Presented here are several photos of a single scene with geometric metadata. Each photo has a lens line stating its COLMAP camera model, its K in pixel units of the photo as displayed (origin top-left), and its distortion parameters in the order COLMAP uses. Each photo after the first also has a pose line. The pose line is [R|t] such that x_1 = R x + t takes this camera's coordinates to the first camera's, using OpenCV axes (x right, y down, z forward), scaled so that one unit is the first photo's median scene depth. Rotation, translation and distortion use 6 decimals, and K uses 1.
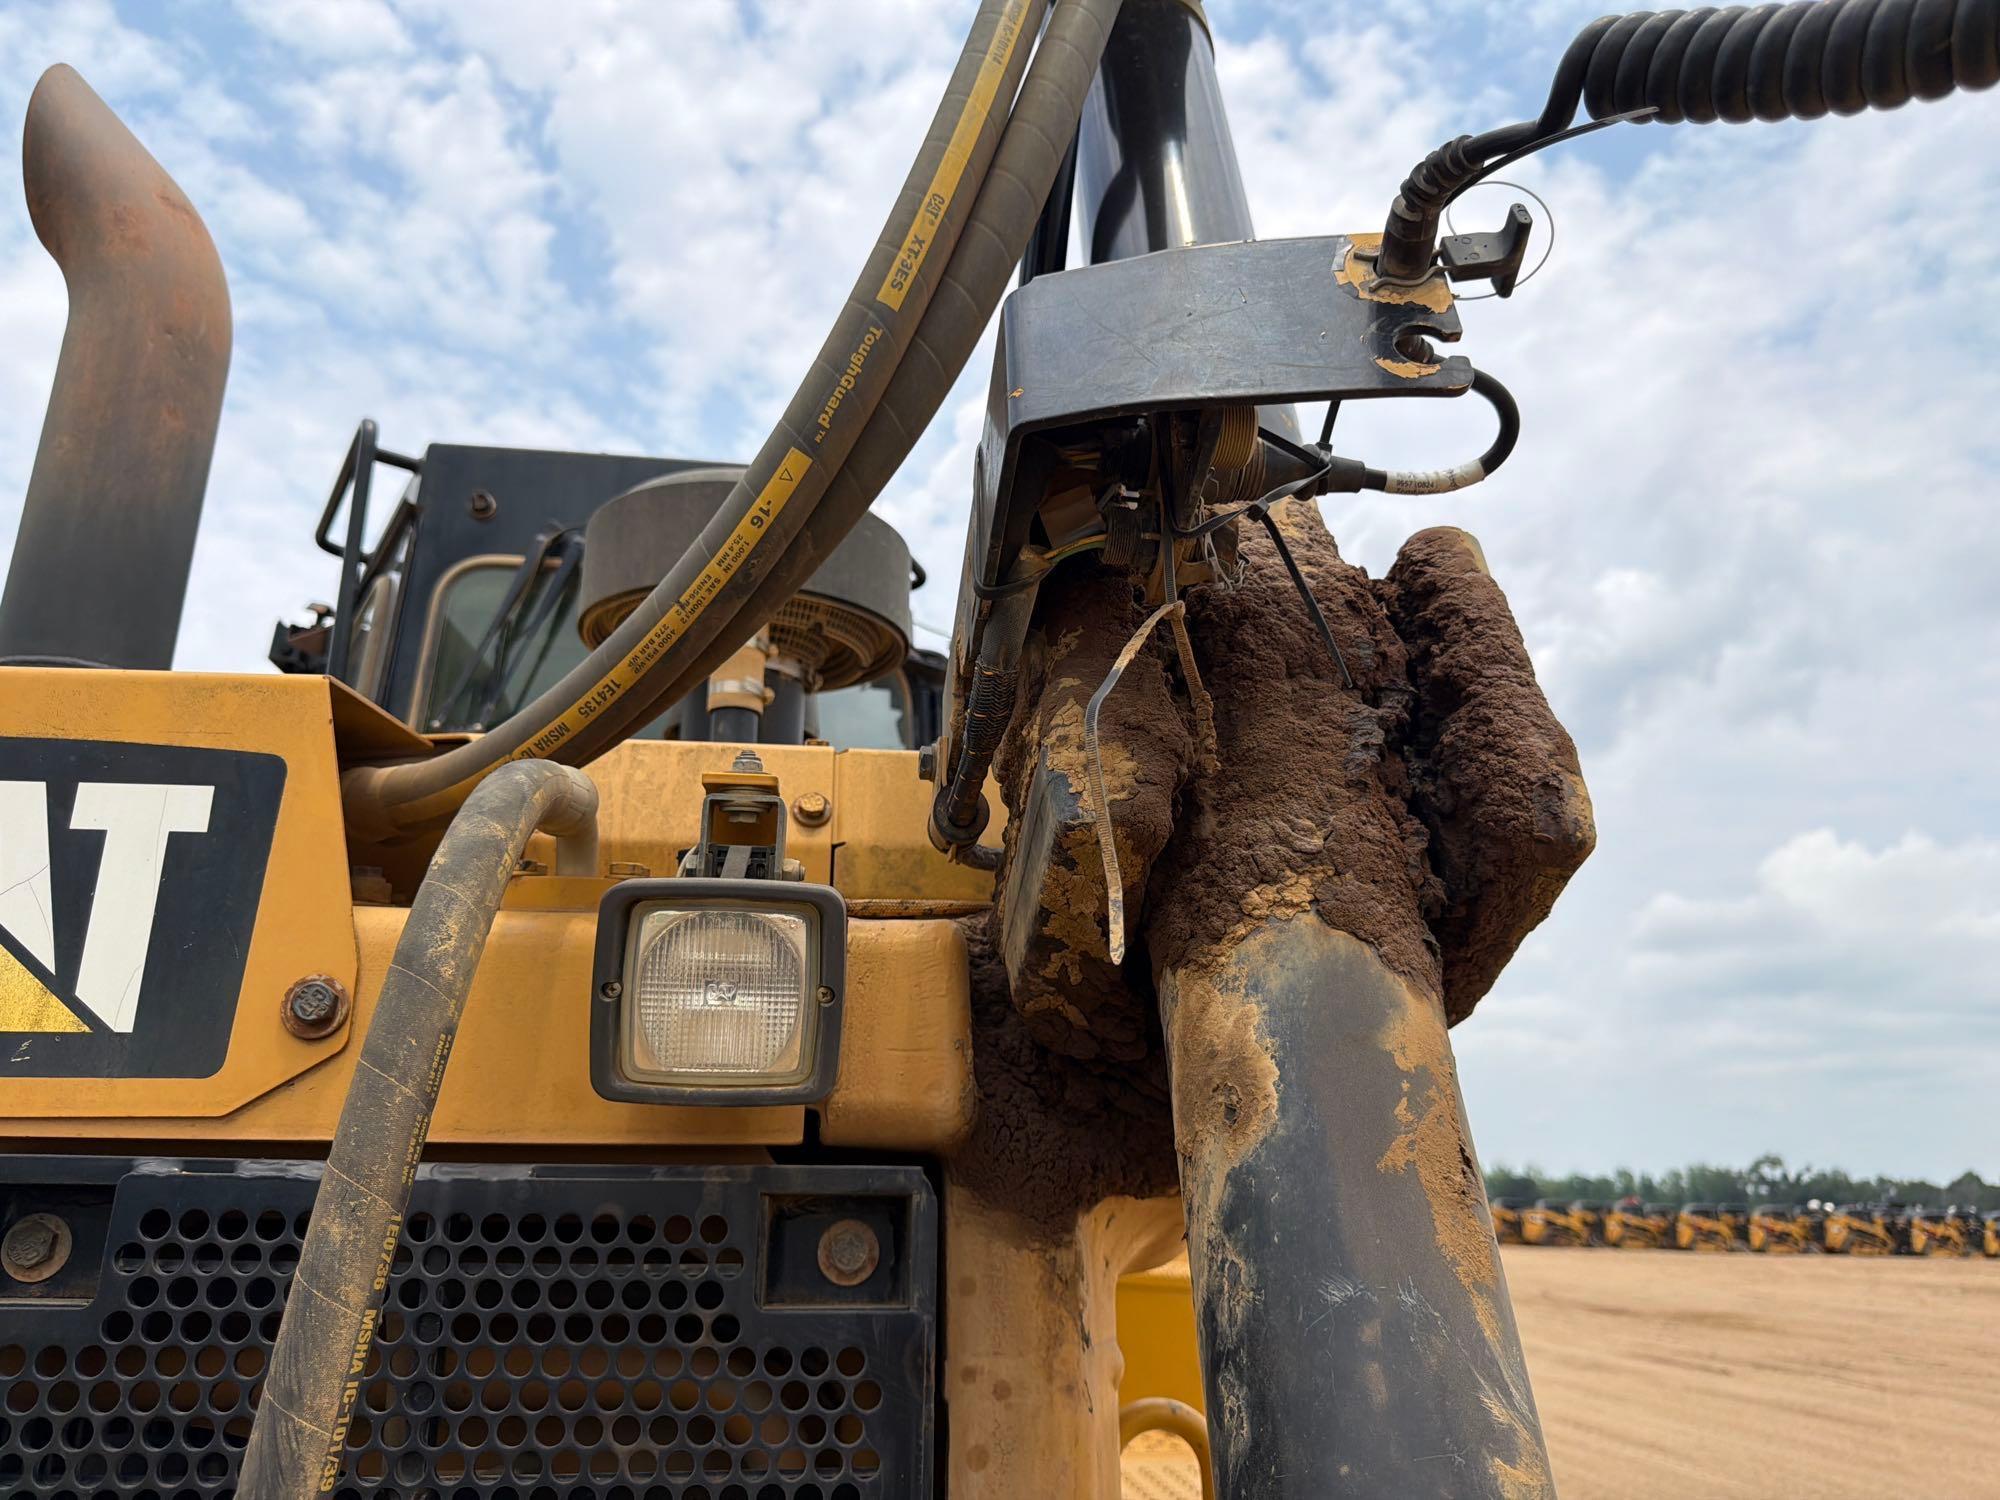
lens RADIAL K [[1460.4, 0, 1000.0], [0, 1460.4, 750.0], [0, 0, 1]] dist [0.064503, -0.080442]
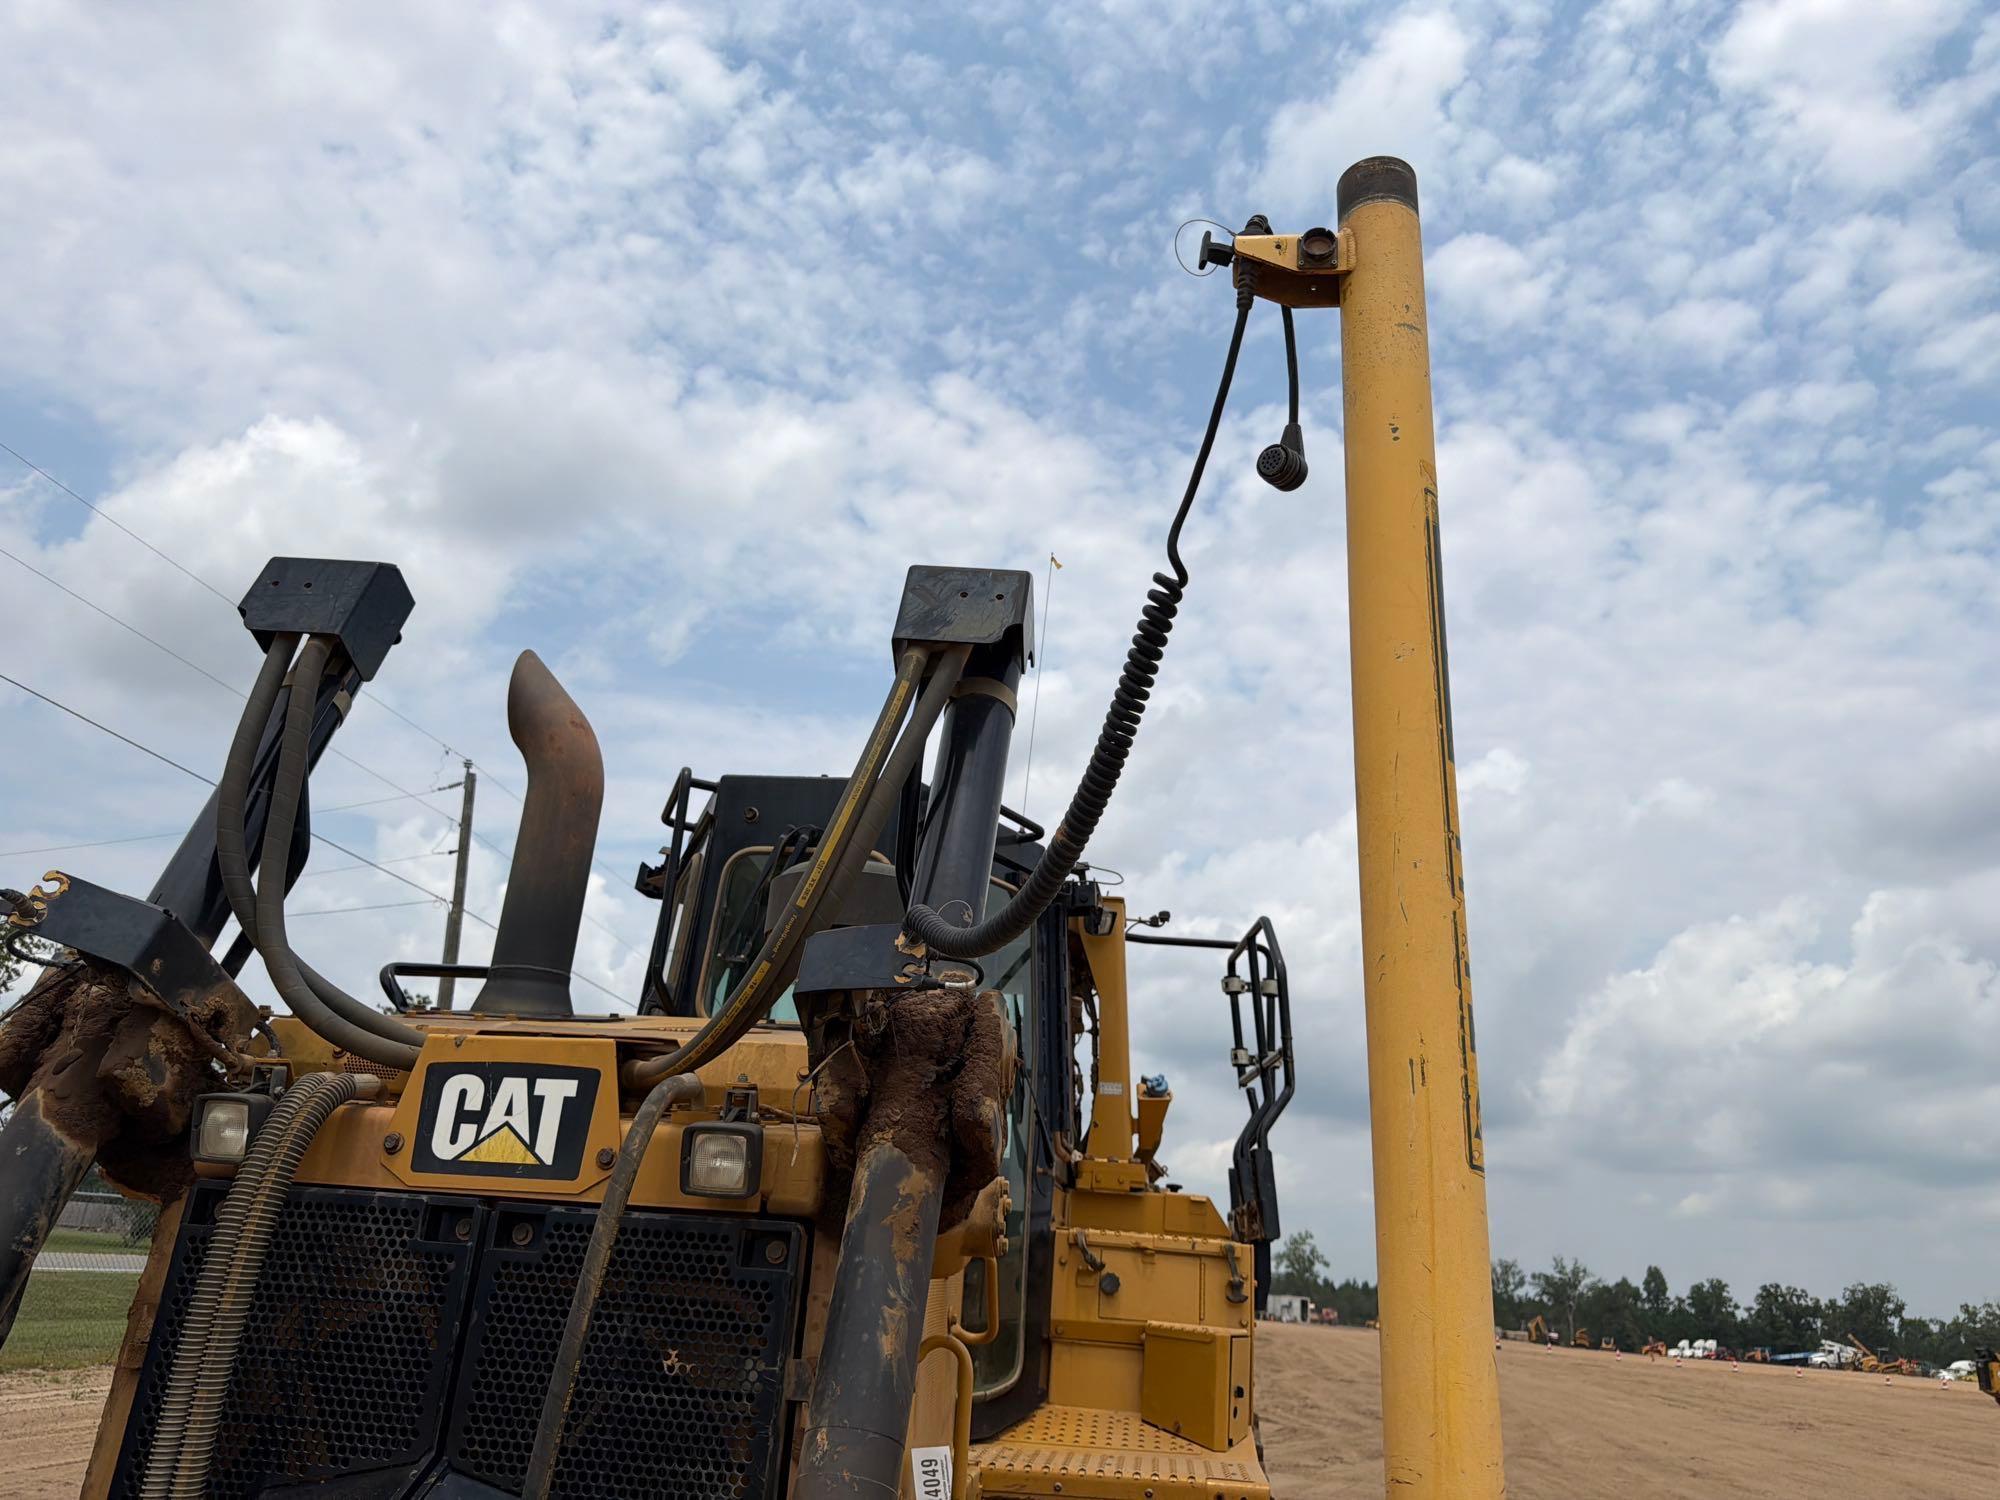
lens RADIAL K [[1460.4, 0, 1000.0], [0, 1460.4, 750.0], [0, 0, 1]] dist [0.064503, -0.080442]
pose [[0.971760, -0.026110, -0.234523, 1.049708], [0.010685, 0.997709, -0.066805, -0.450014], [0.235730, 0.062412, 0.969812, -1.787229]]
